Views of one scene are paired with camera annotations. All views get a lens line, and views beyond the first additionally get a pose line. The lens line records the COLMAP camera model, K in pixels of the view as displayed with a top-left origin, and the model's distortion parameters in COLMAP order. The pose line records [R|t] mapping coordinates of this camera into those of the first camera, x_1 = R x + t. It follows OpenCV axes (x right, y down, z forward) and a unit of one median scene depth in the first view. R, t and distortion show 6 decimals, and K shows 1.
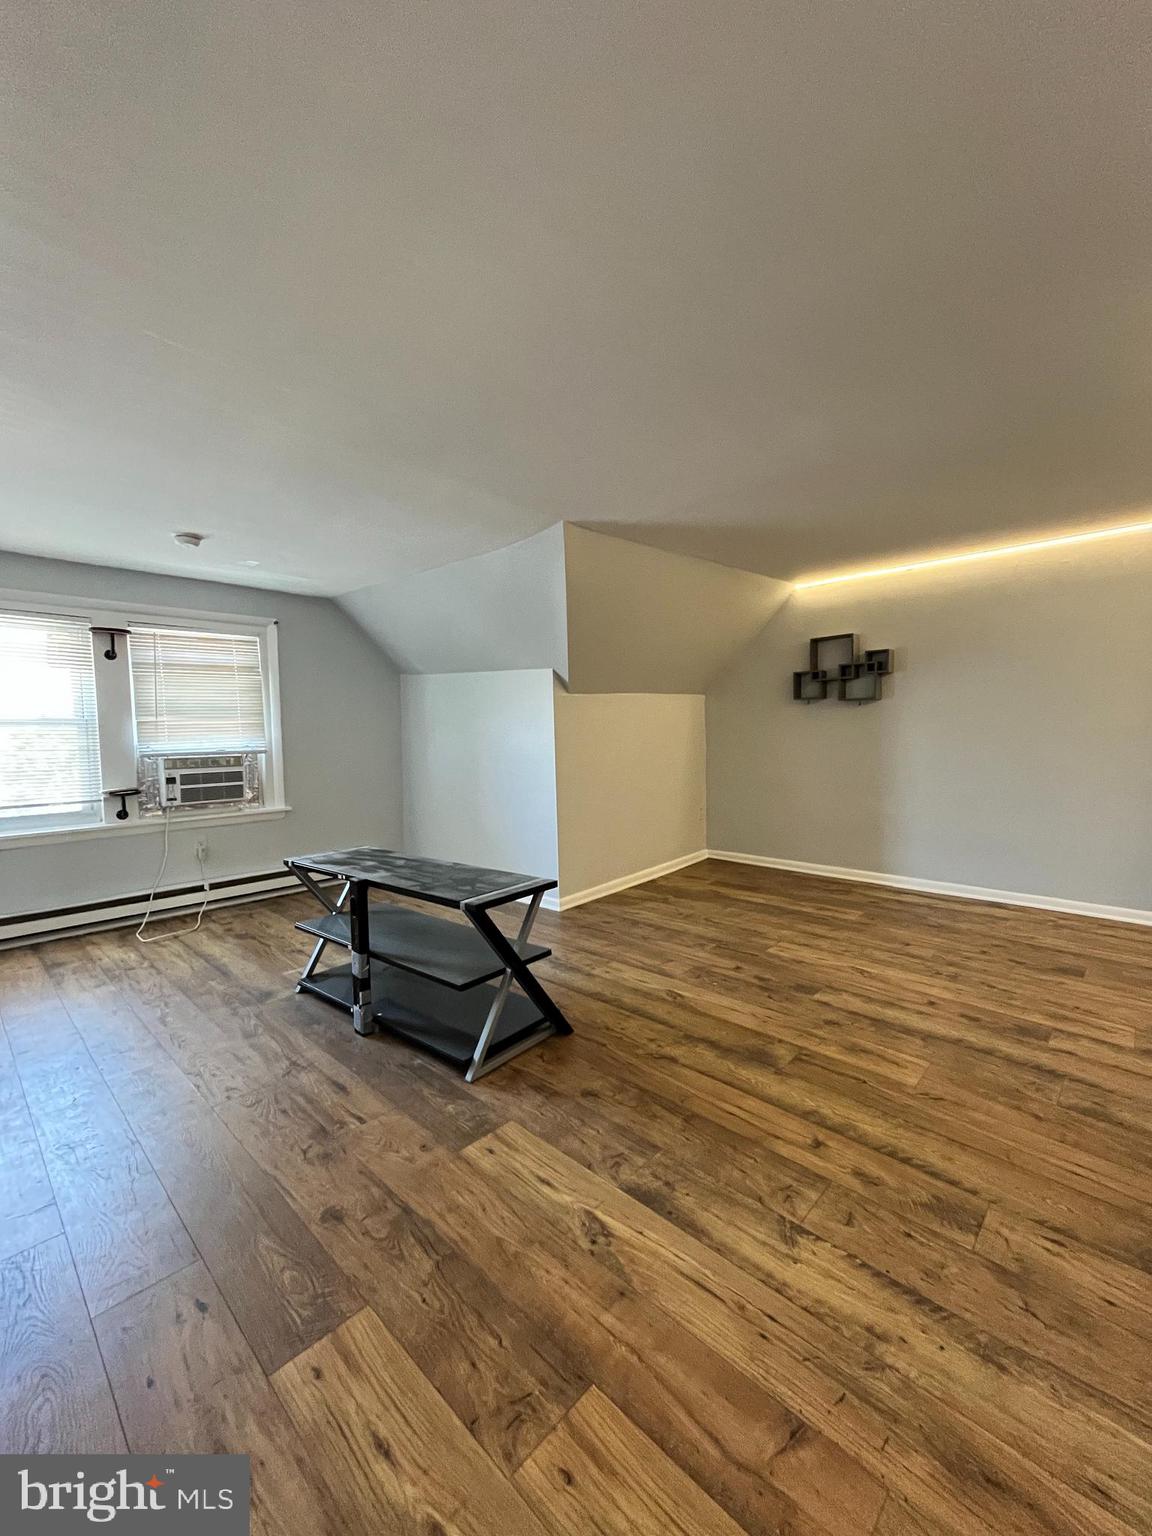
lens RADIAL K [[620.7, 0, 580.9], [0, 620.7, 774.6], [0, 0, 1]] dist [-0.003929, 0.000279]
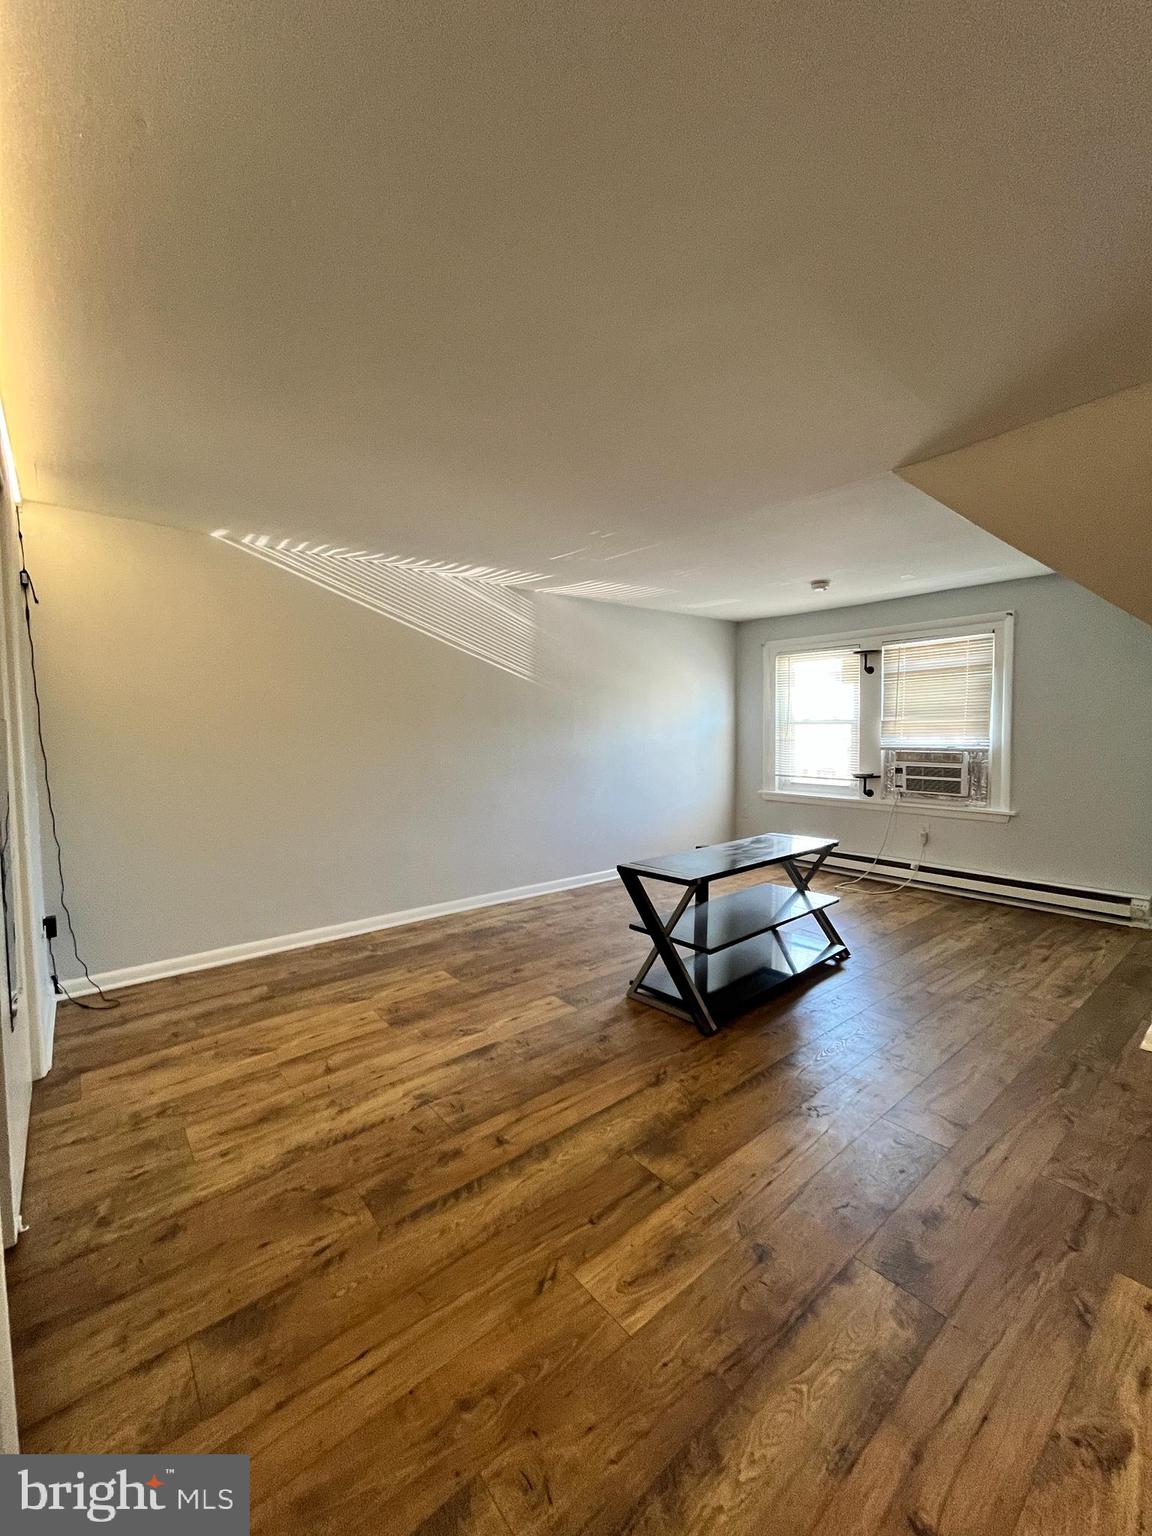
lens RADIAL K [[620.7, 0, 578.2], [0, 620.7, 769.3], [0, 0, 1]] dist [-0.003929, 0.000279]
pose [[-0.128307, 0.080959, -0.988424, 0.748082], [-0.062225, 0.994041, 0.089497, -0.076052], [0.989780, 0.072988, -0.122505, 0.667837]]
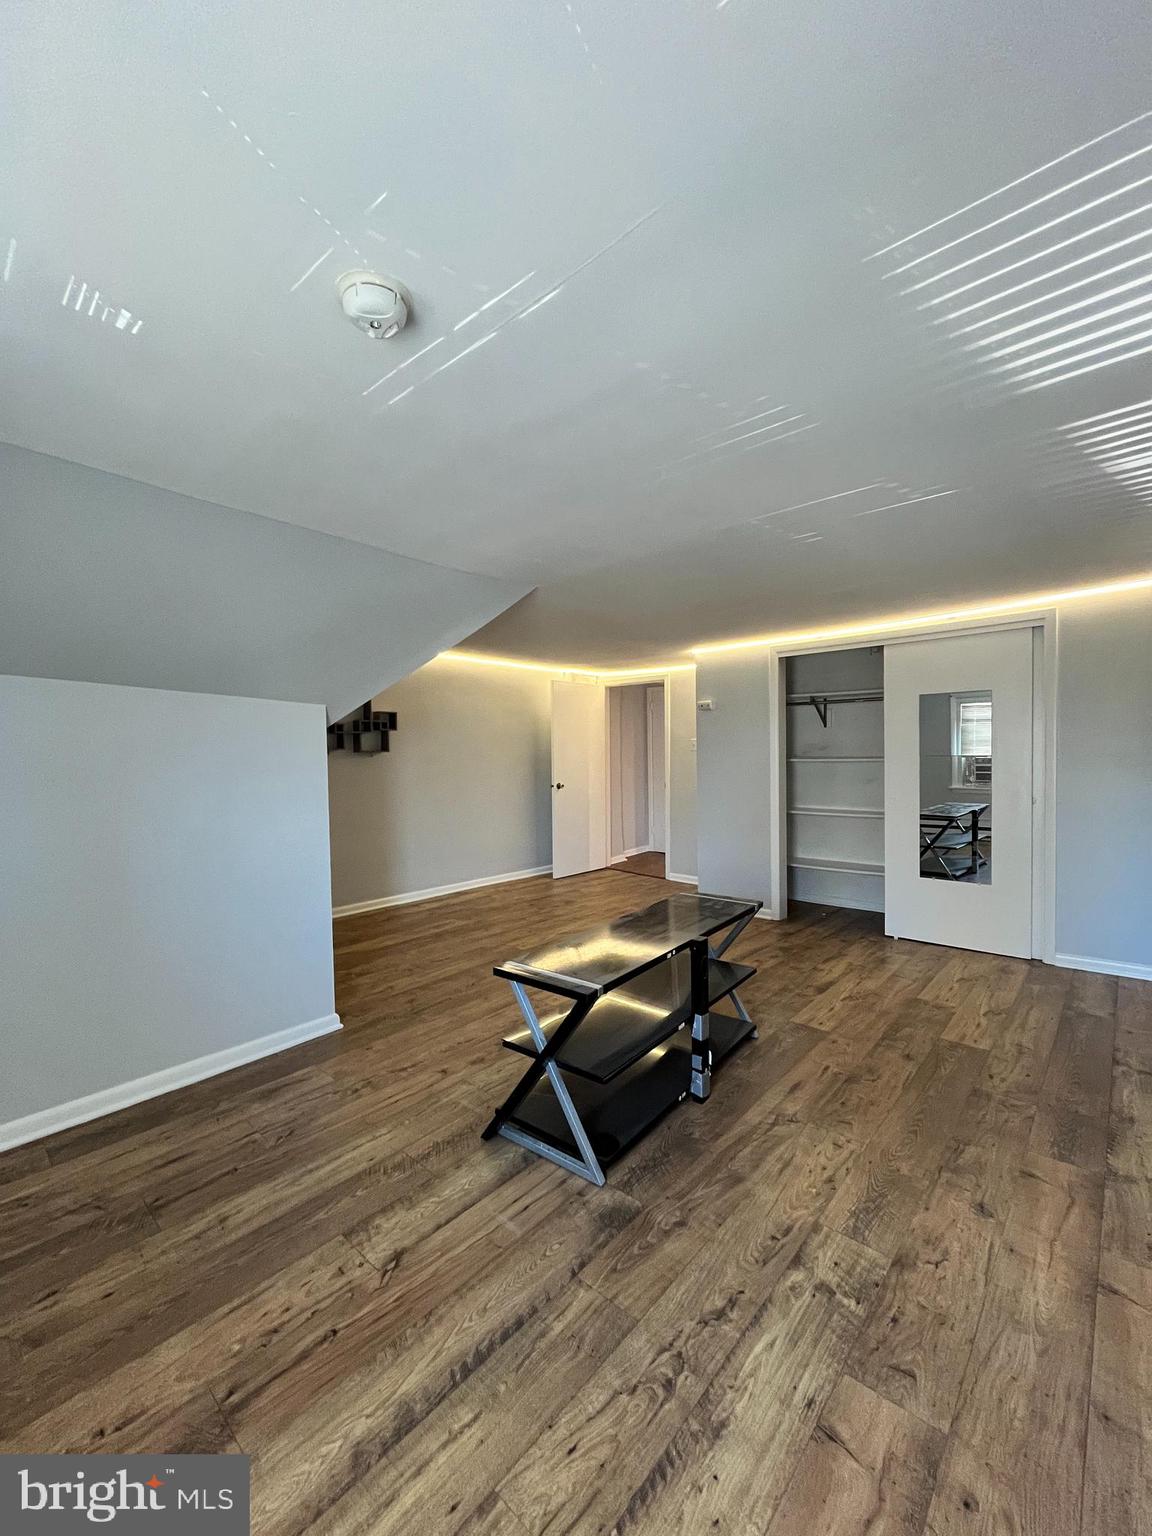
lens RADIAL K [[620.7, 0, 579.9], [0, 620.7, 772.2], [0, 0, 1]] dist [-0.003929, 0.000279]
pose [[-0.024379, -0.013912, 0.999606, -0.999131], [0.088178, 0.995976, 0.016012, -0.093045], [-0.995806, 0.088534, -0.023054, 0.893926]]
